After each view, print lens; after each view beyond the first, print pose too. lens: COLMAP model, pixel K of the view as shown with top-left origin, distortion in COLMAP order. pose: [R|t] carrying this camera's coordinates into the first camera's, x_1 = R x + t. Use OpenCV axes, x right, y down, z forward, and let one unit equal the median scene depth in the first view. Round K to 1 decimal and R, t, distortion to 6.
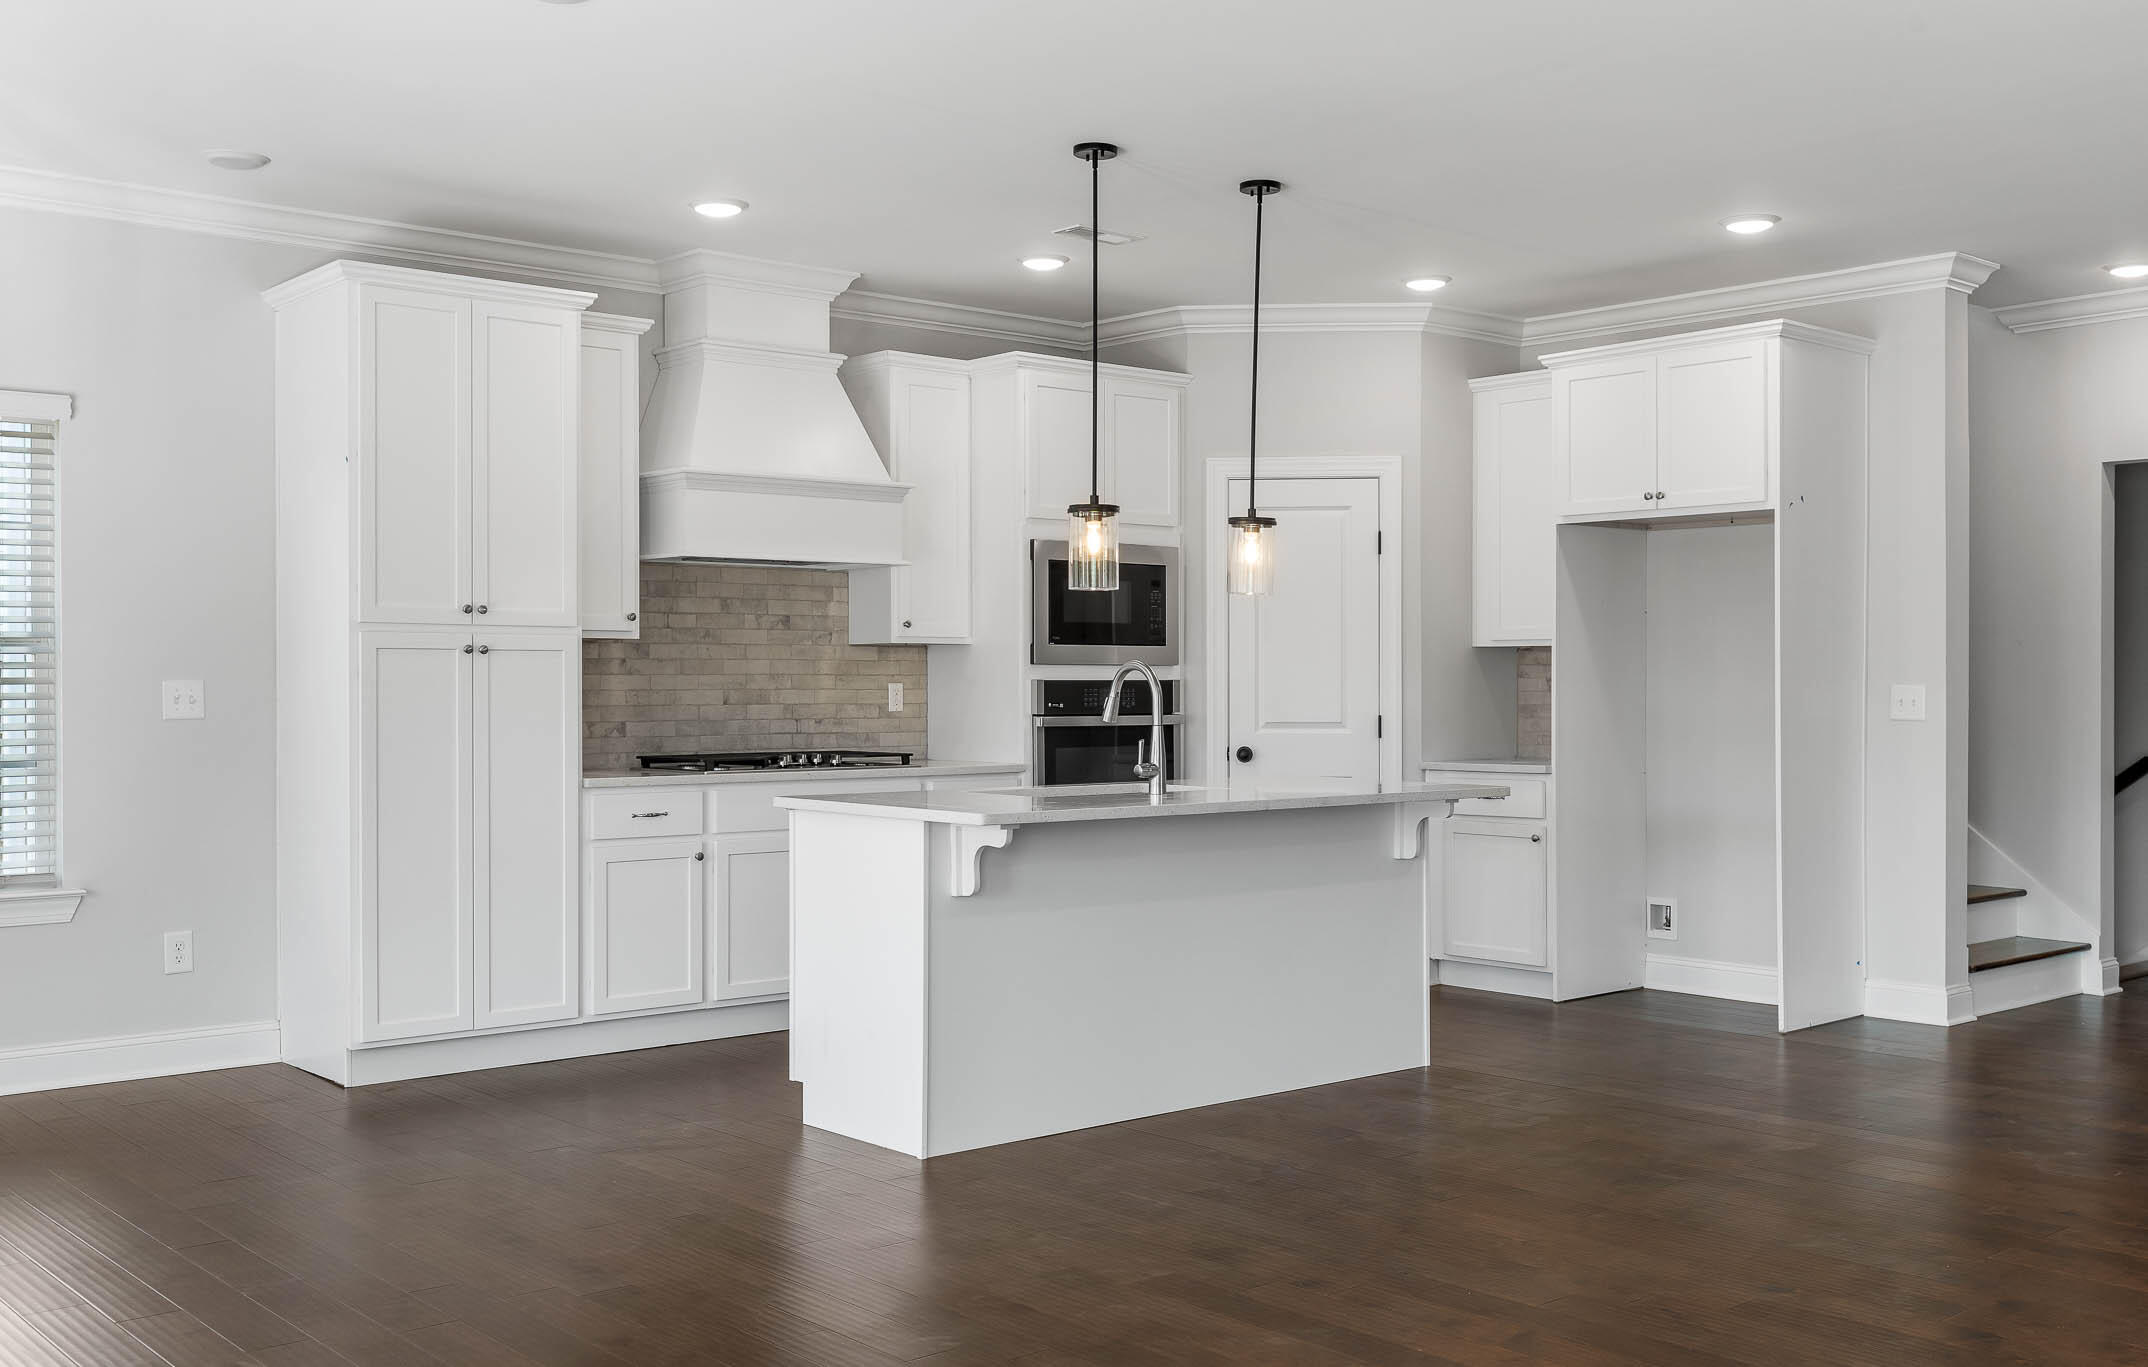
lens RADIAL K [[2098.4, 0, 1071.9], [0, 2098.4, 695.8], [0, 0, 1]] dist [0.018693, 0.000000]
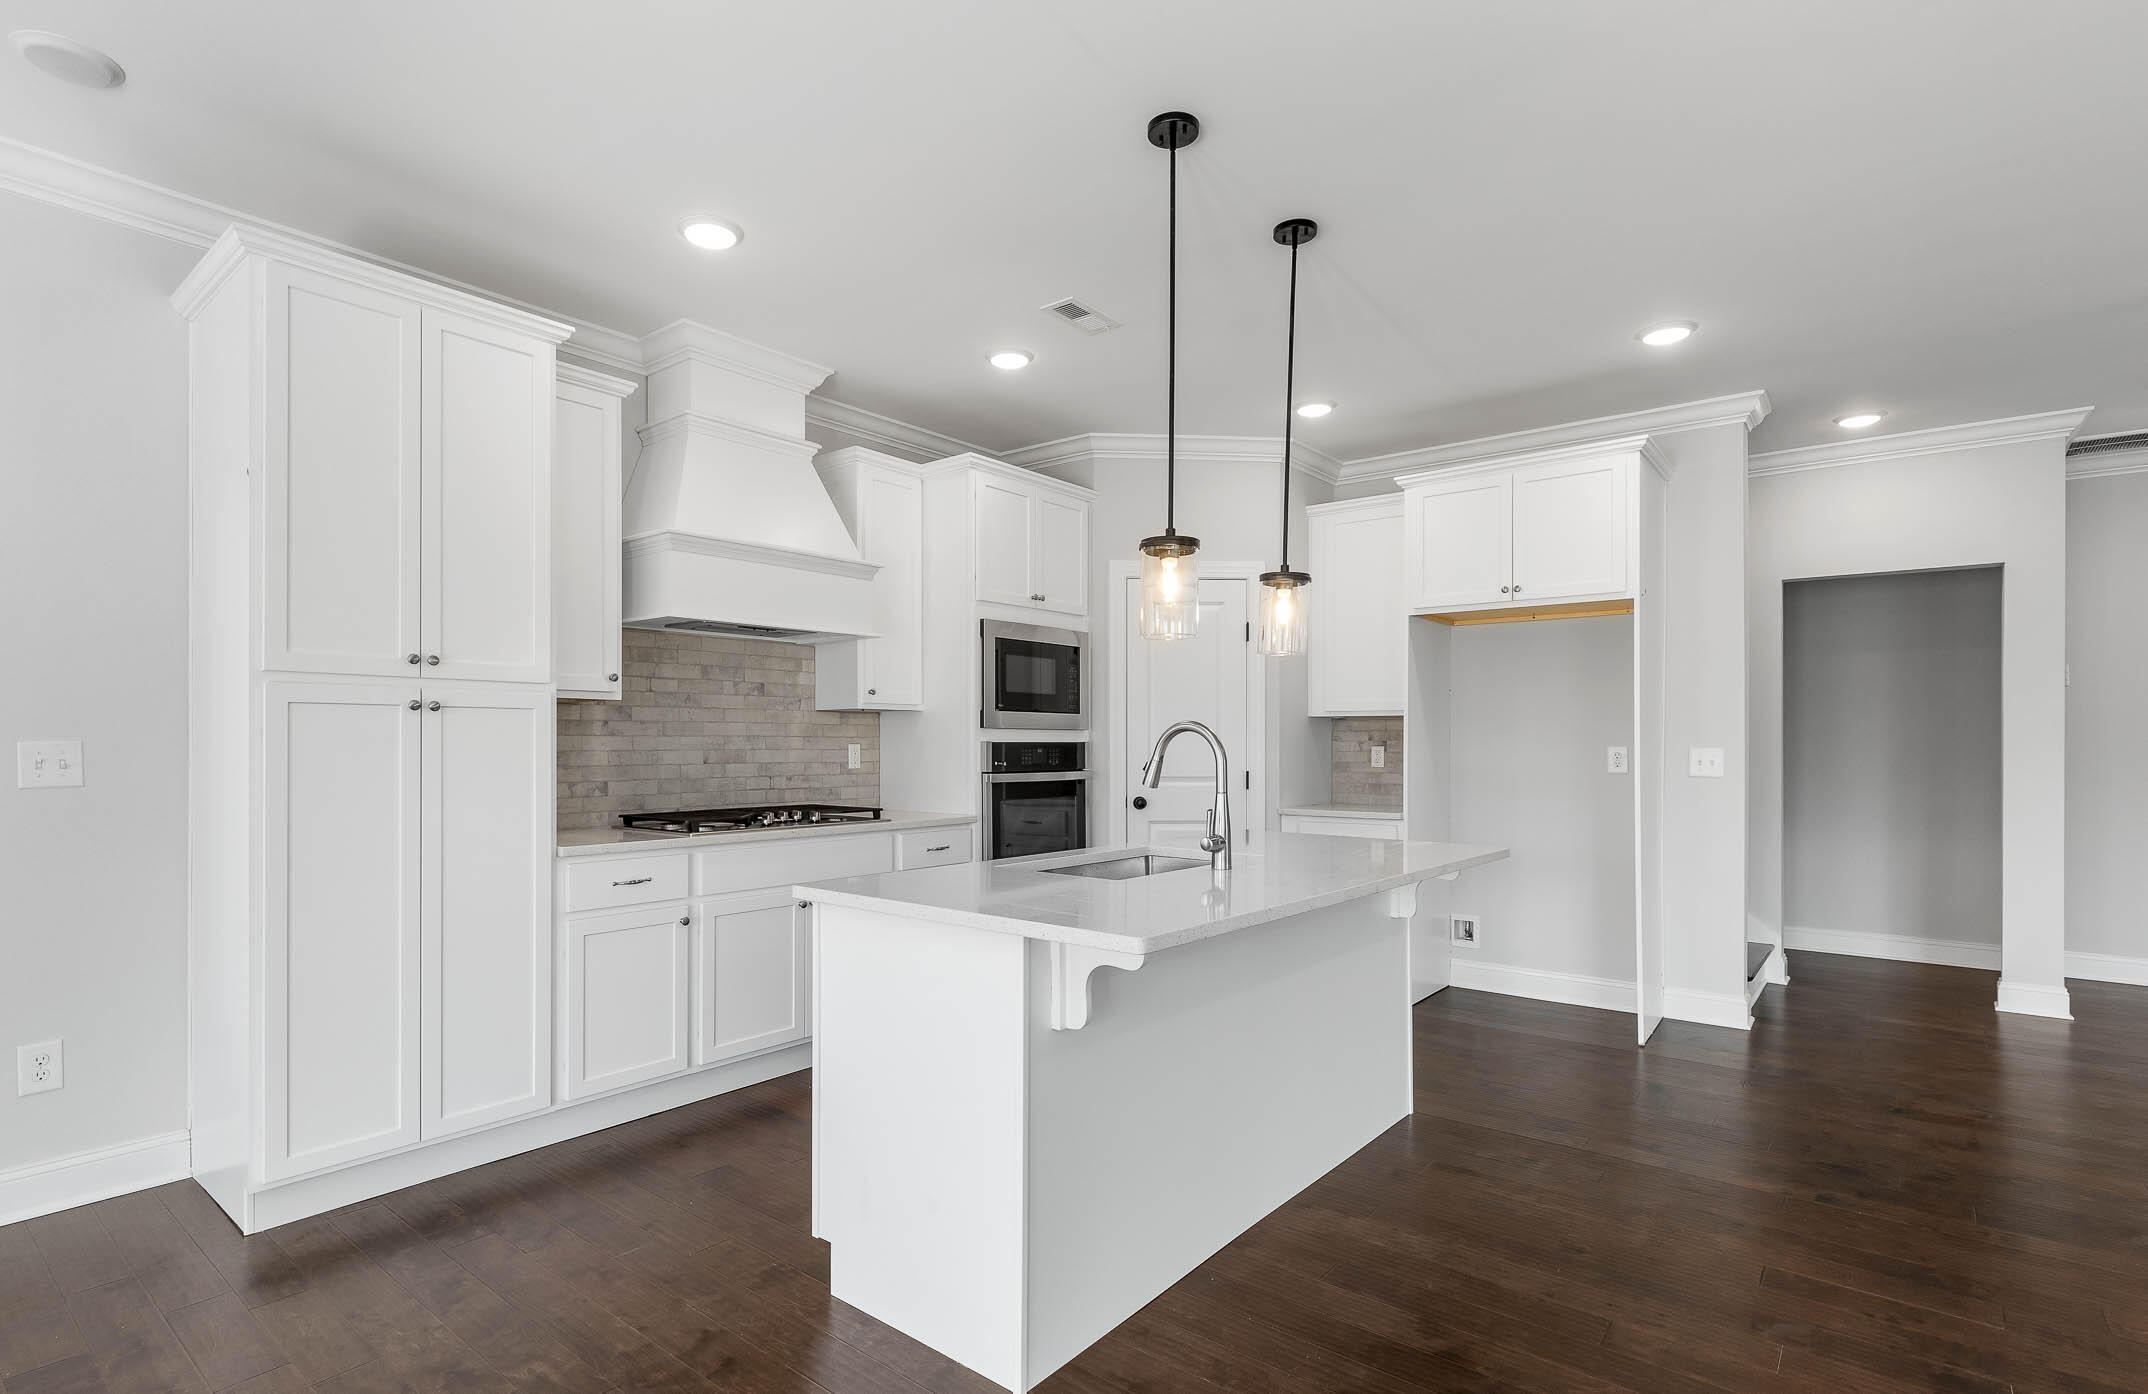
lens RADIAL K [[1041.8, 0, 1013.6], [0, 1041.8, 748.5], [0, 0, 1]] dist [0.000500, 0.002184]
pose [[0.988417, 0.002069, 0.151748, -0.092191], [-0.002135, 0.999998, 0.000268, -0.004371], [-0.151747, -0.000589, 0.988419, 0.458623]]
